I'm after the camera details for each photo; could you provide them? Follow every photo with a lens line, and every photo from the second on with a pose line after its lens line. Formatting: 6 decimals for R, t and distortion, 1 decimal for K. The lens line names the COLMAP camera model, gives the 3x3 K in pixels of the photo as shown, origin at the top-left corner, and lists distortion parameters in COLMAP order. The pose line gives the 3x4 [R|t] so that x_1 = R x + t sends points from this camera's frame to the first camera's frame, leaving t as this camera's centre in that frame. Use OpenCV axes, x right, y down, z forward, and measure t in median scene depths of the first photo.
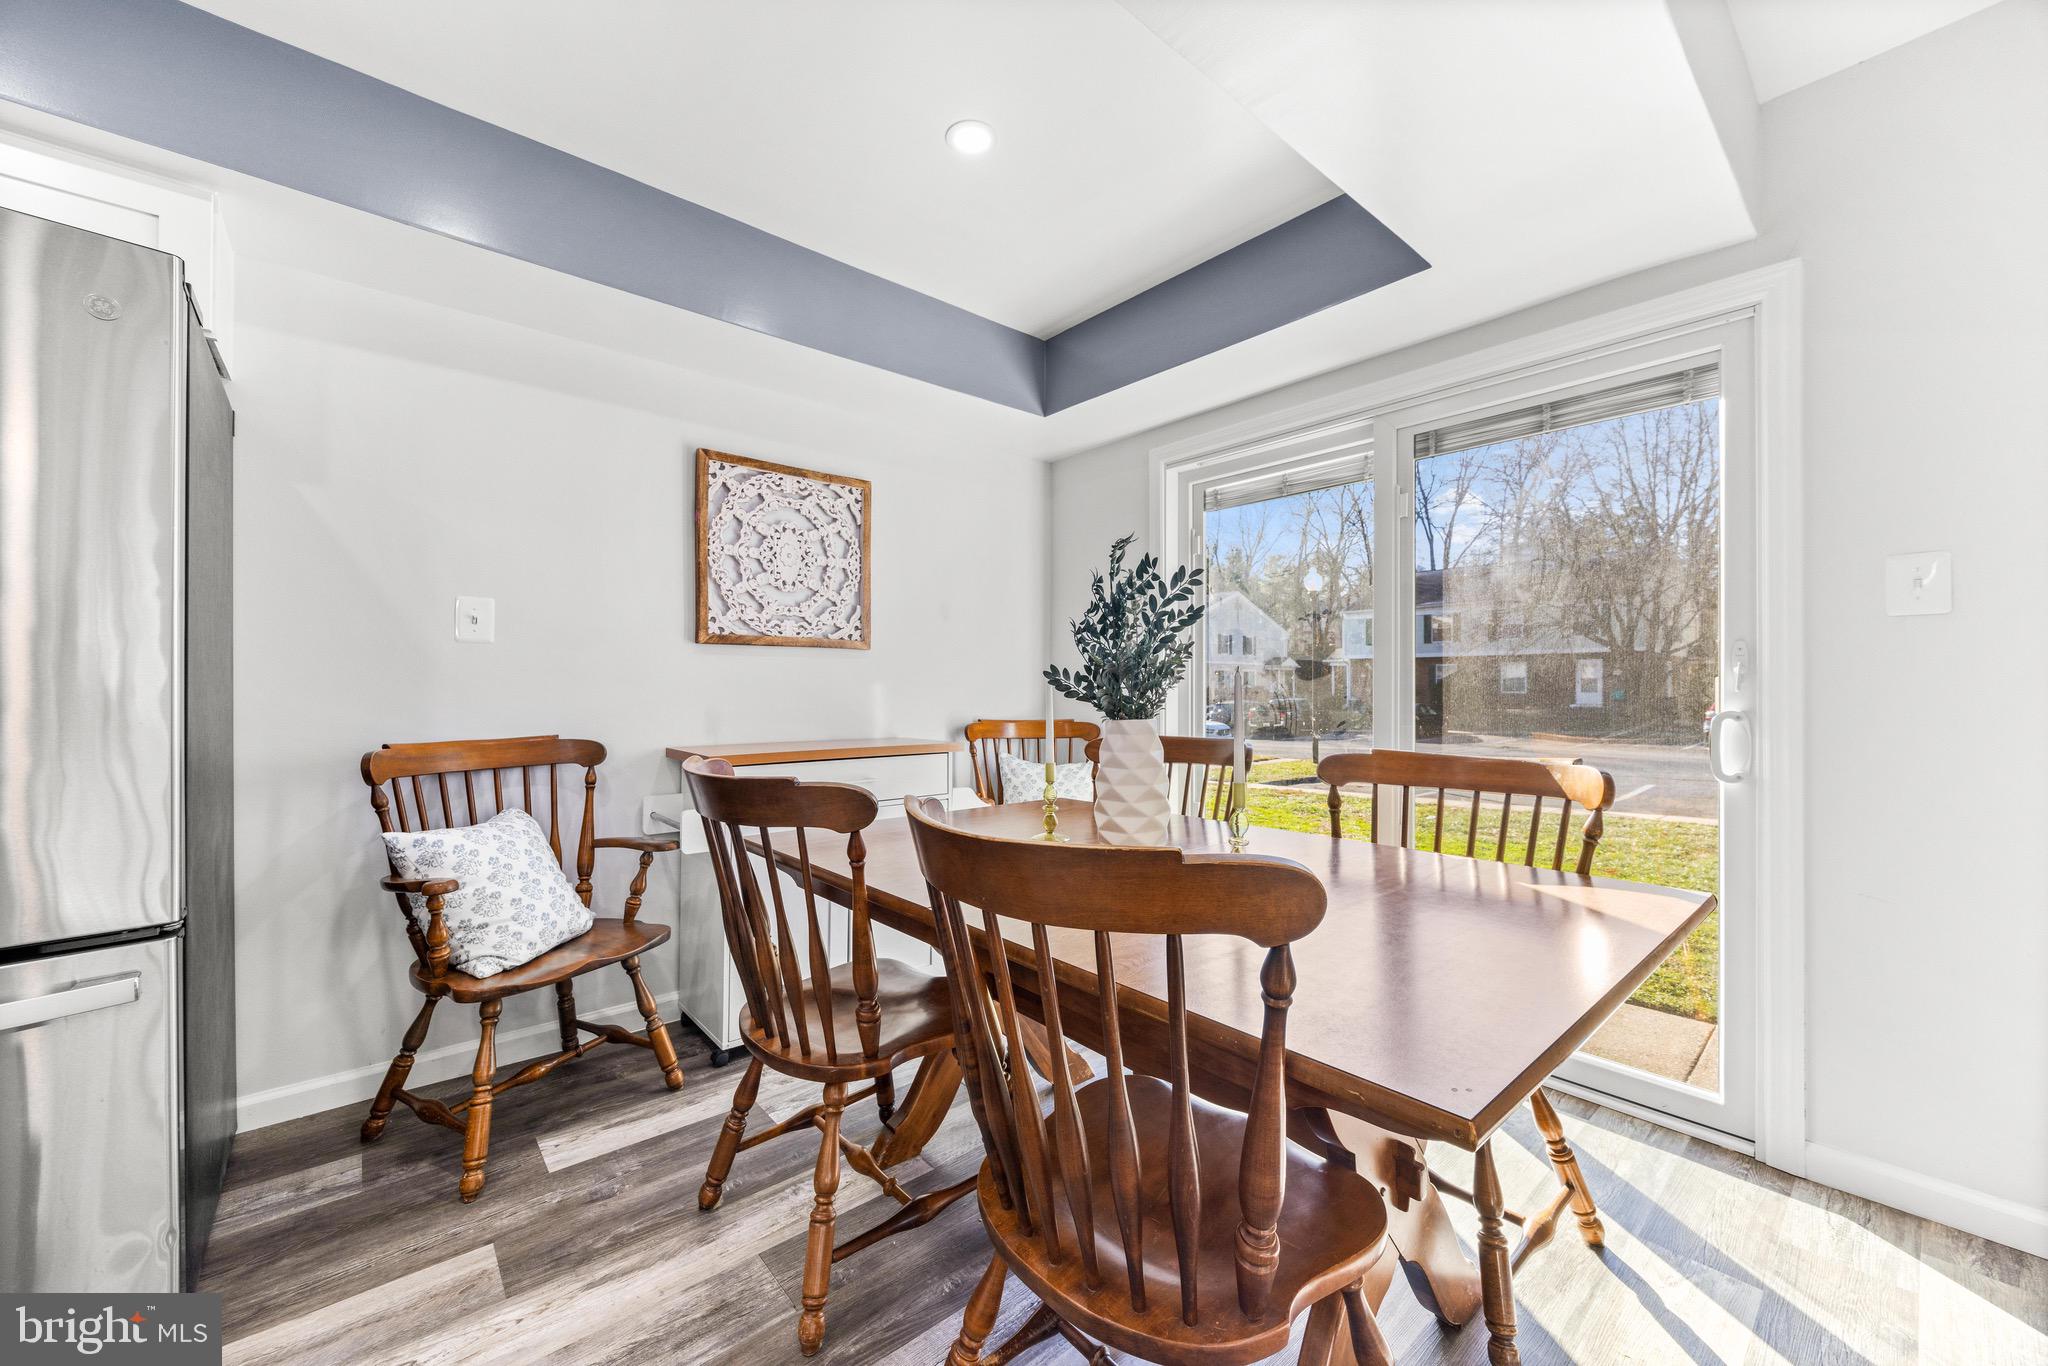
lens RADIAL K [[787.2, 0, 1034.7], [0, 787.2, 684.4], [0, 0, 1]] dist [-0.000738, 0.000993]
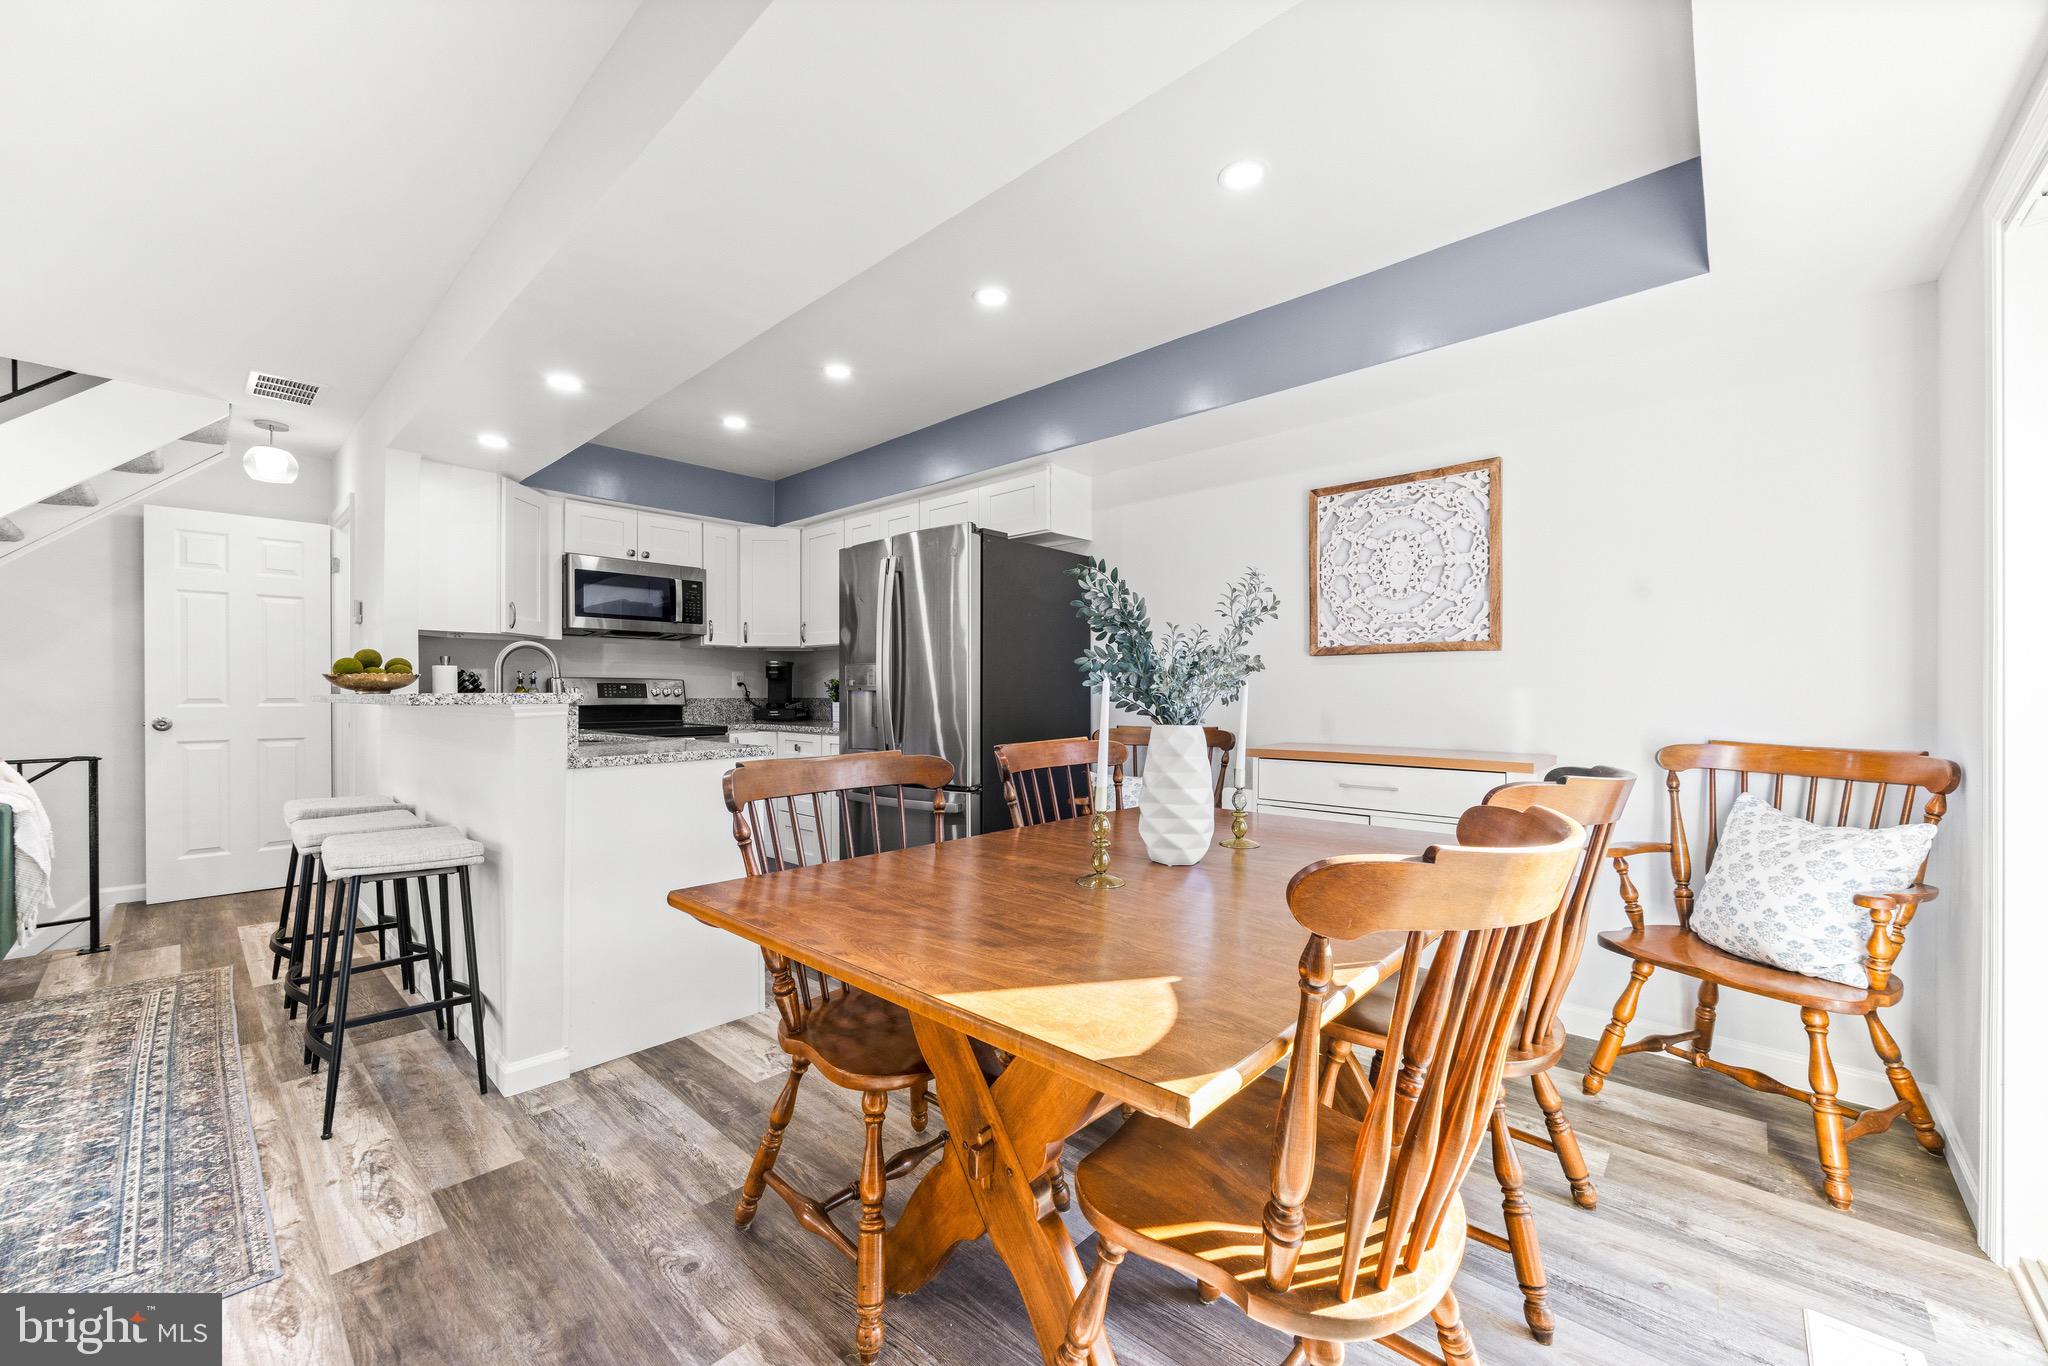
lens RADIAL K [[787.2, 0, 1026.4], [0, 787.2, 697.6], [0, 0, 1]] dist [-0.000738, 0.000993]
pose [[0.118732, -0.000009, -0.992926, 0.944667], [0.001266, 0.999999, 0.000143, 0.012750], [0.992925, -0.001274, 0.118732, 0.593945]]
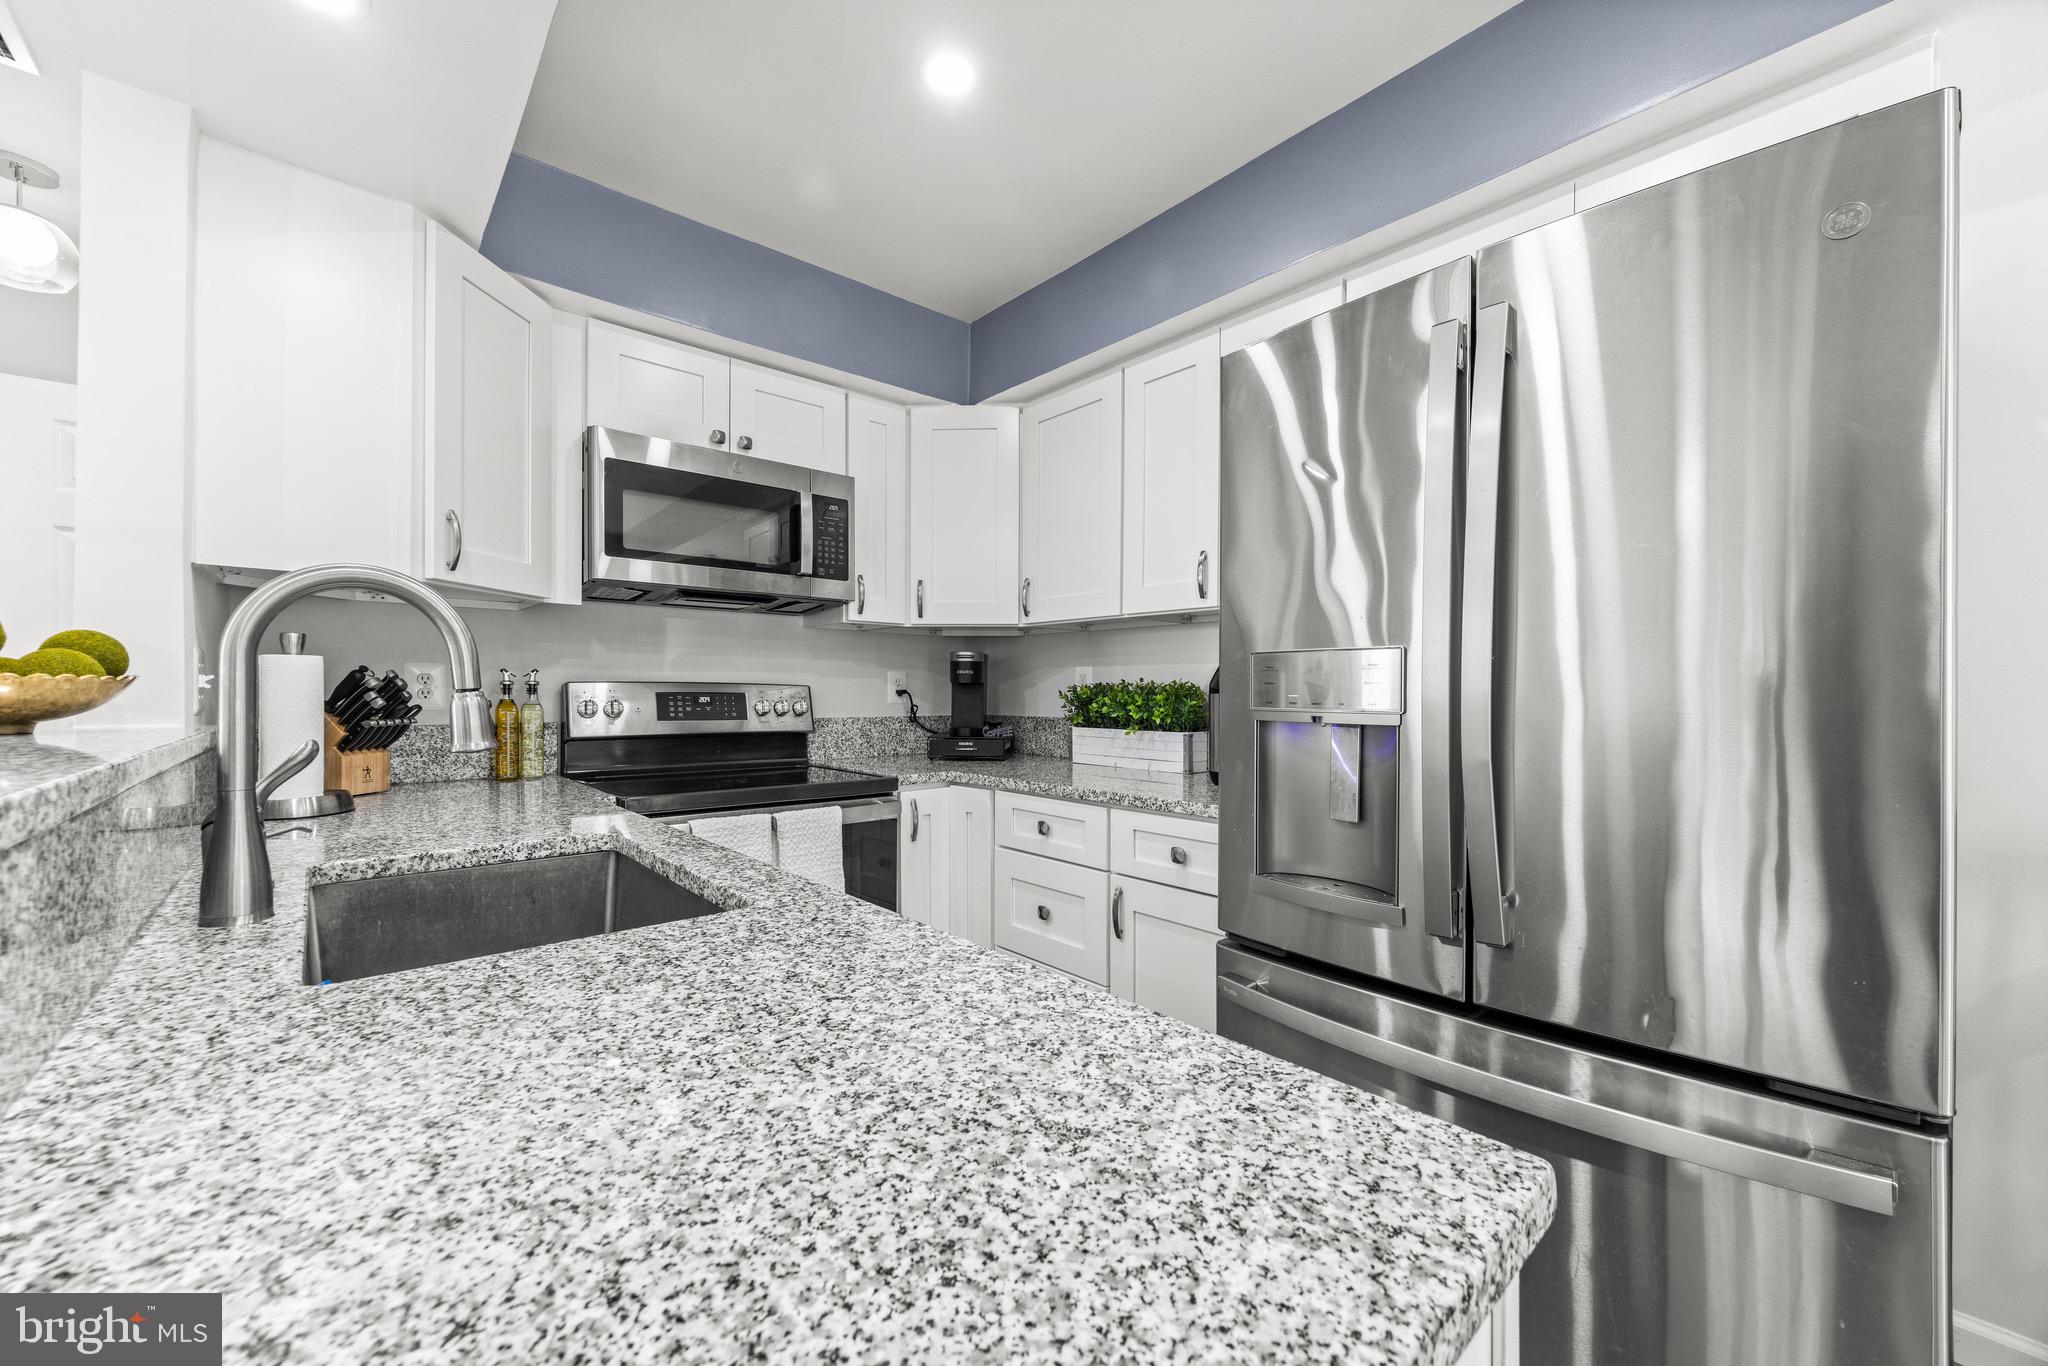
lens RADIAL K [[787.2, 0, 1026.7], [0, 787.2, 694.0], [0, 0, 1]] dist [-0.000738, 0.000993]
pose [[0.012761, -0.004663, -0.999908, -0.314878], [-0.002664, 0.999985, -0.004698, -0.025488], [0.999915, 0.002724, 0.012748, 0.161080]]
